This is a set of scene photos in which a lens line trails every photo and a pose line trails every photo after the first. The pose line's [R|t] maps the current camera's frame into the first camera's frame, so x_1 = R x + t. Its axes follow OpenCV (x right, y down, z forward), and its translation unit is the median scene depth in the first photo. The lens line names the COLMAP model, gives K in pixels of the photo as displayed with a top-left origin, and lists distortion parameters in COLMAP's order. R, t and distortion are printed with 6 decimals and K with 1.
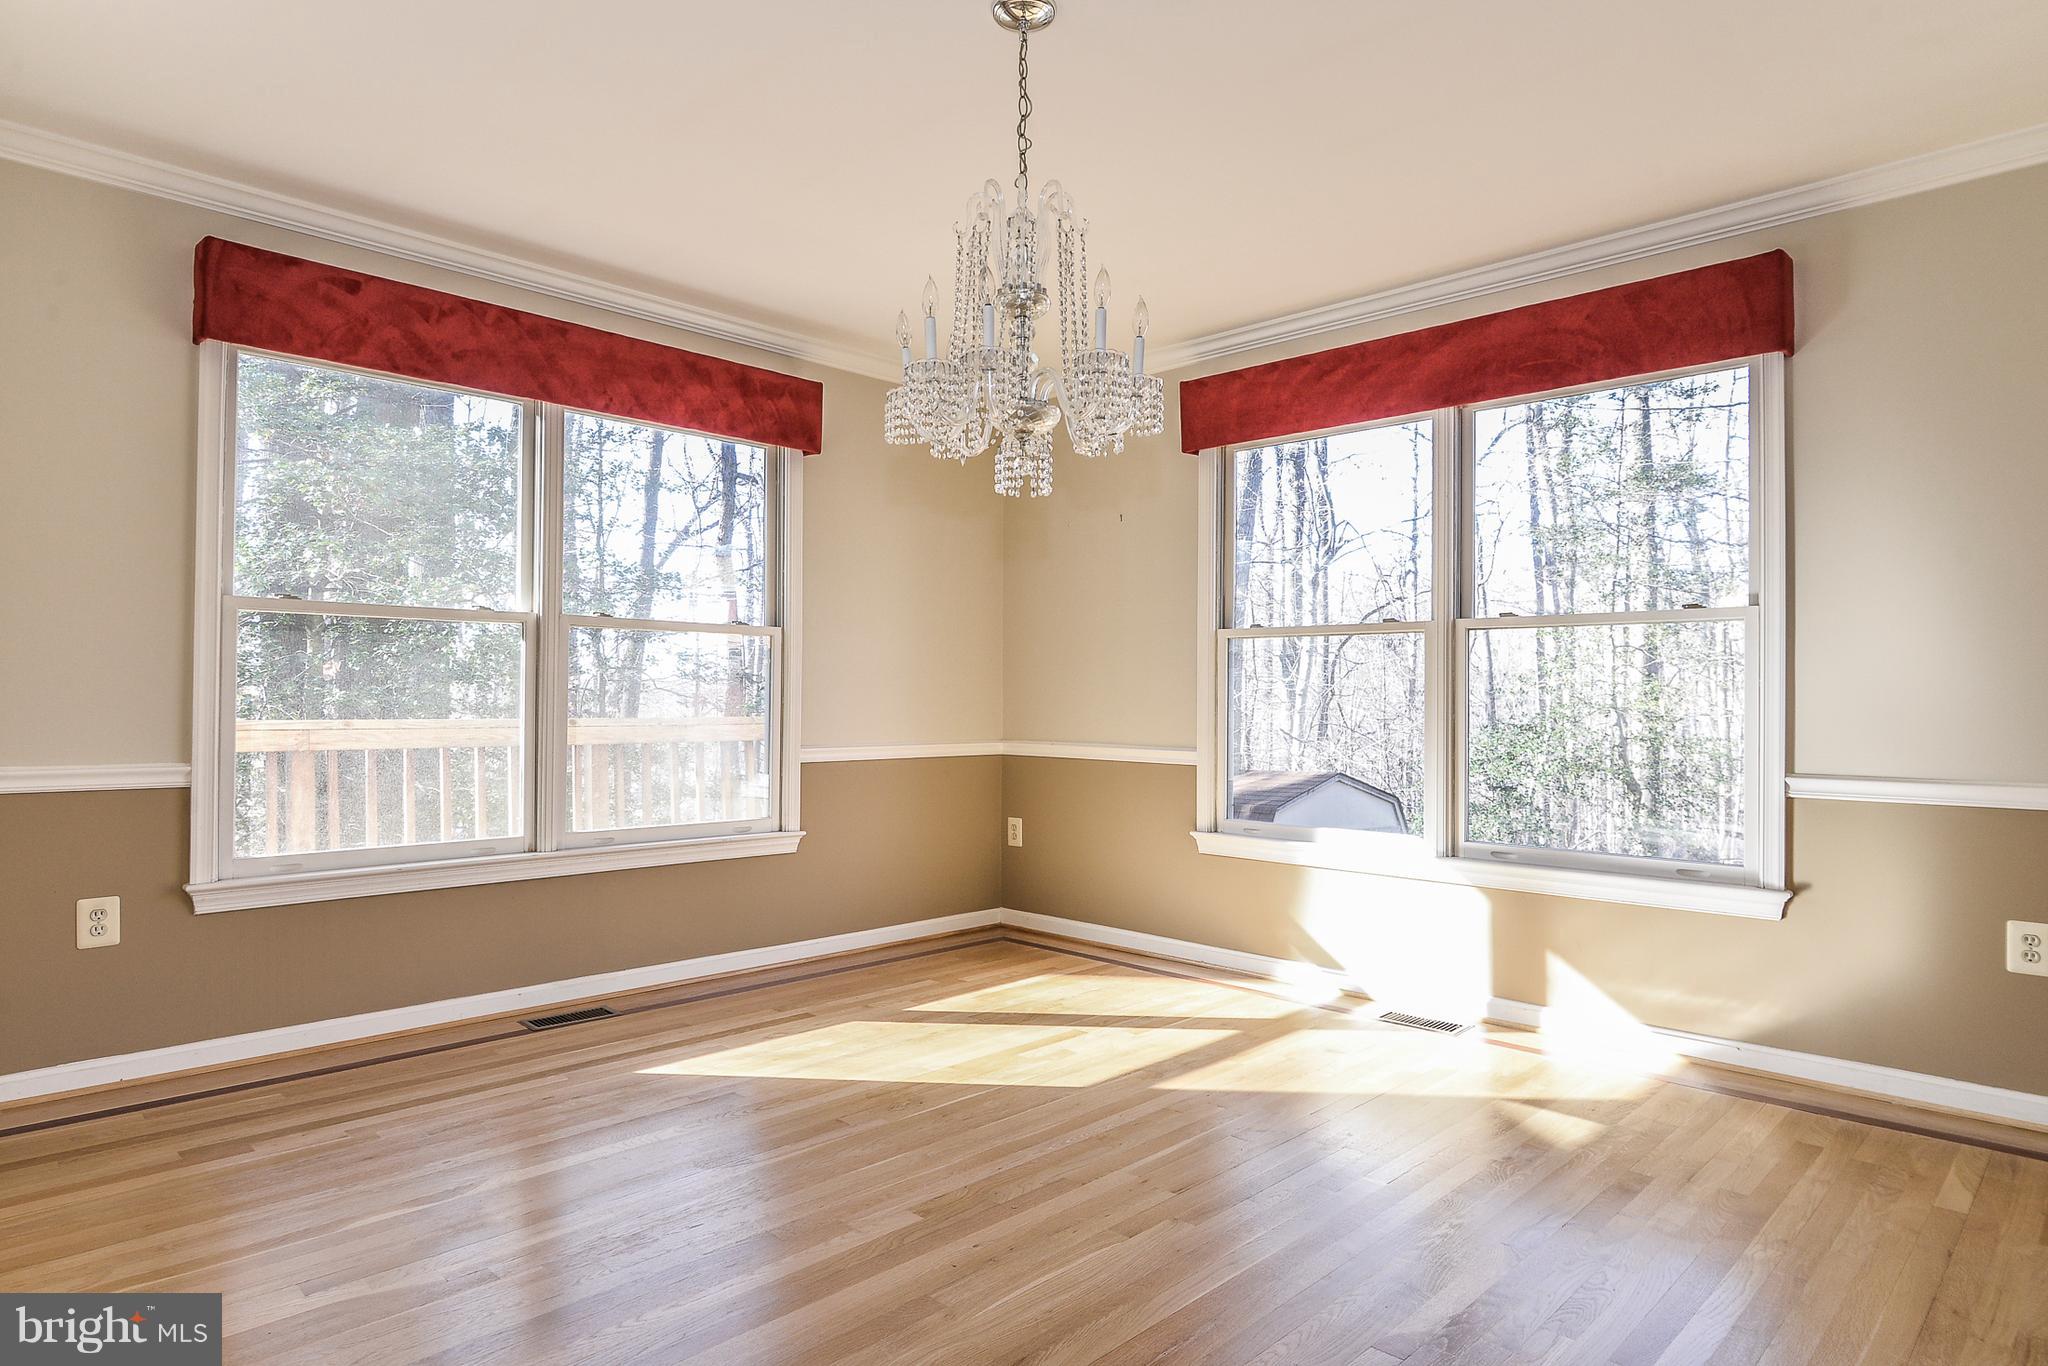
lens RADIAL K [[1191.5, 0, 1027.5], [0, 1191.5, 690.5], [0, 0, 1]] dist [-0.006156, -0.002022]
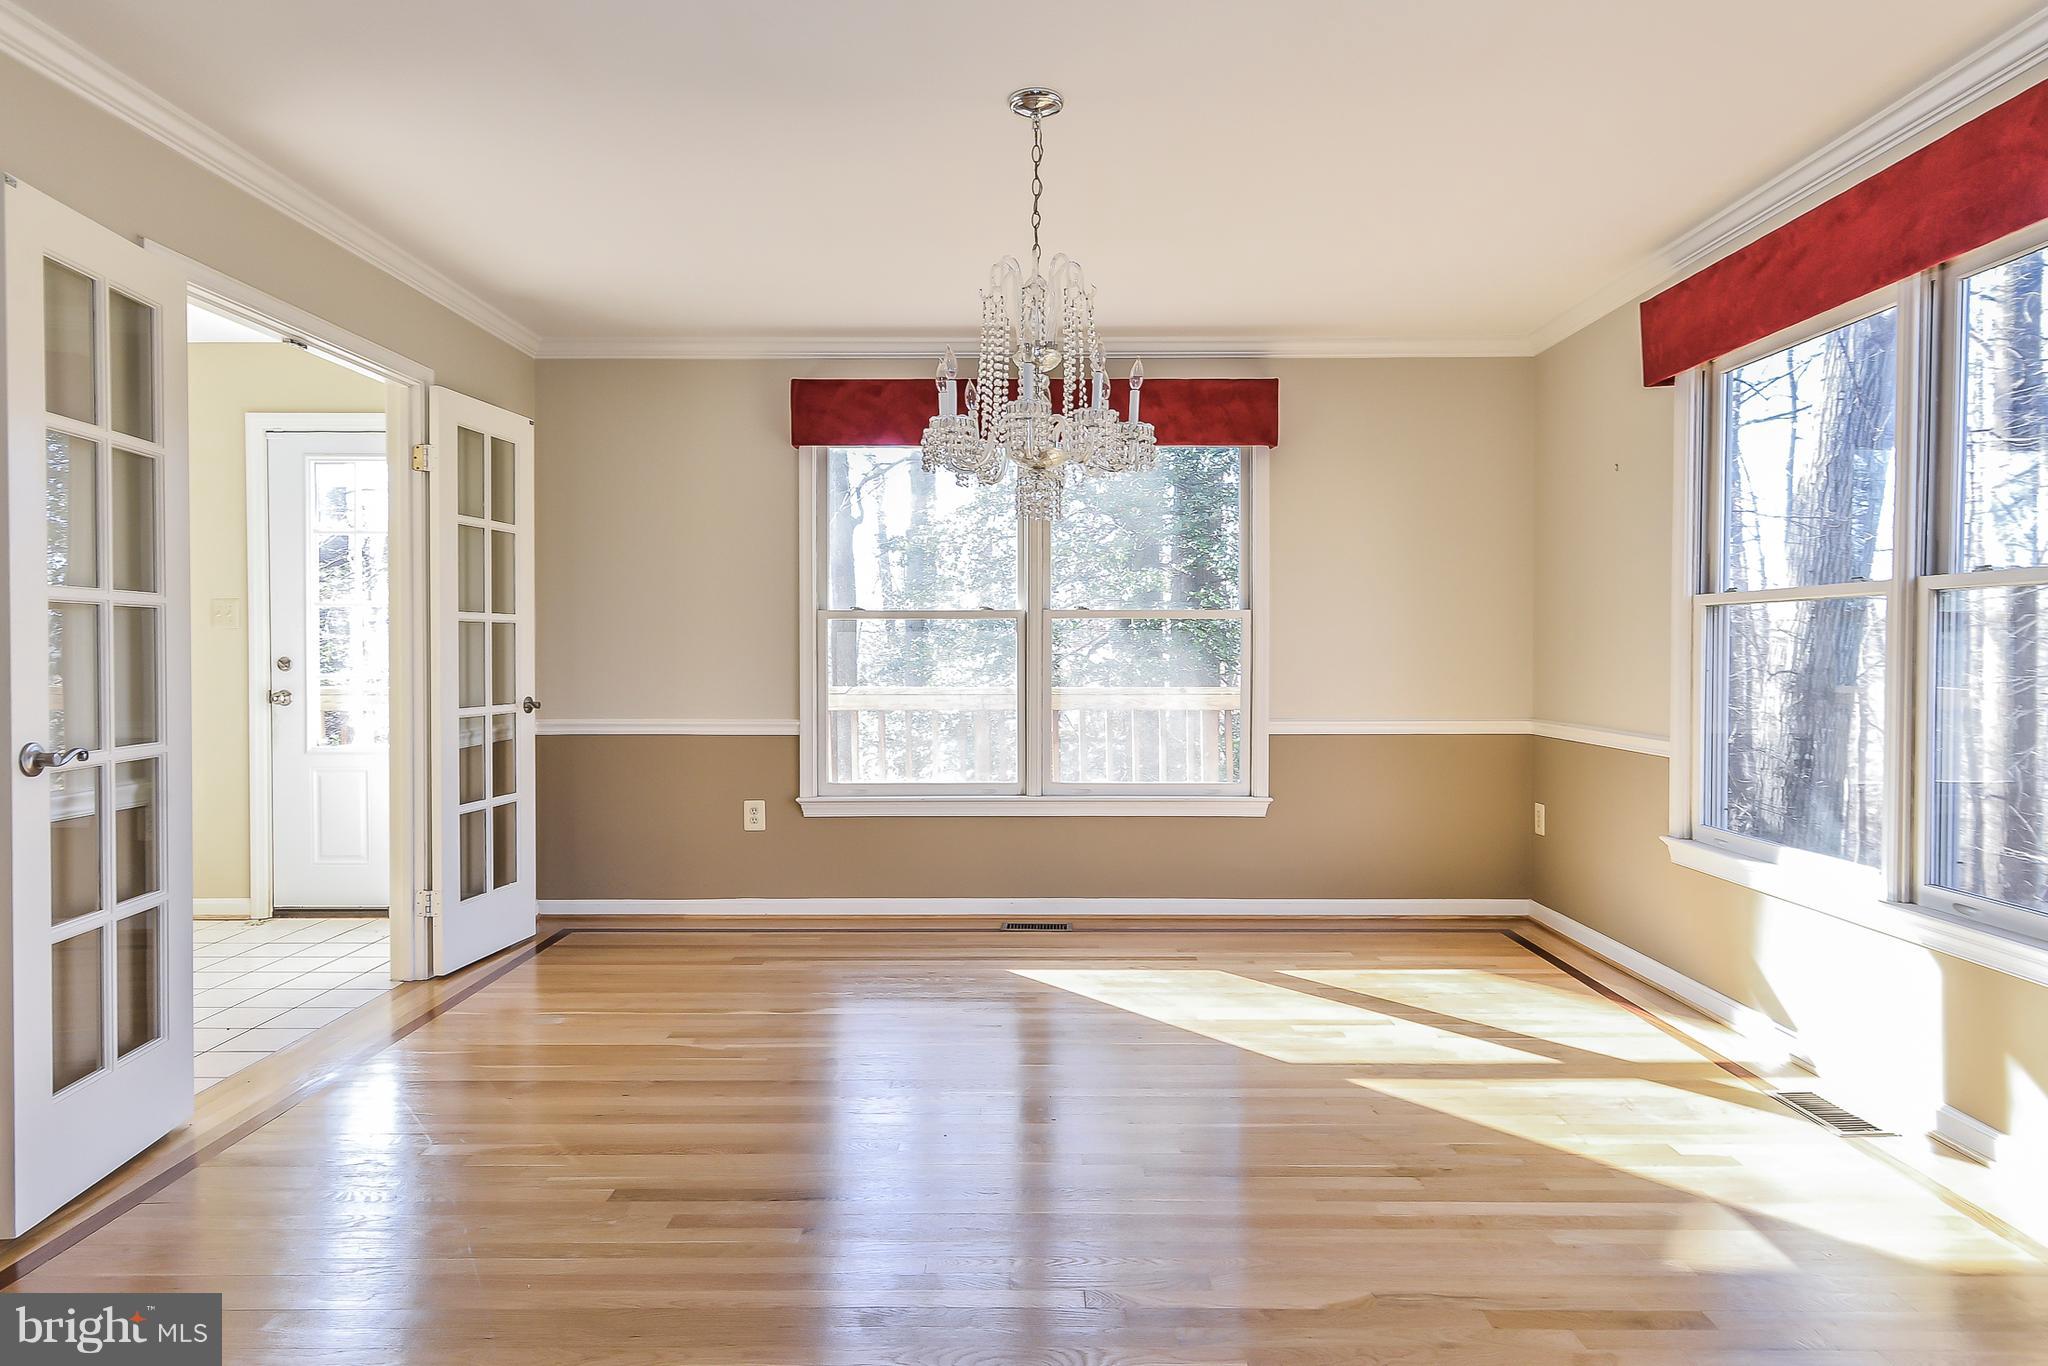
lens RADIAL K [[1211.6, 0, 1024.0], [0, 1211.6, 683.0], [0, 0, 1]] dist [0.020793, -0.000125]
pose [[0.690760, 0.012854, -0.722969, 0.538057], [0.011805, 0.999508, 0.029050, -0.024680], [0.722987, -0.028601, 0.690269, 0.095471]]
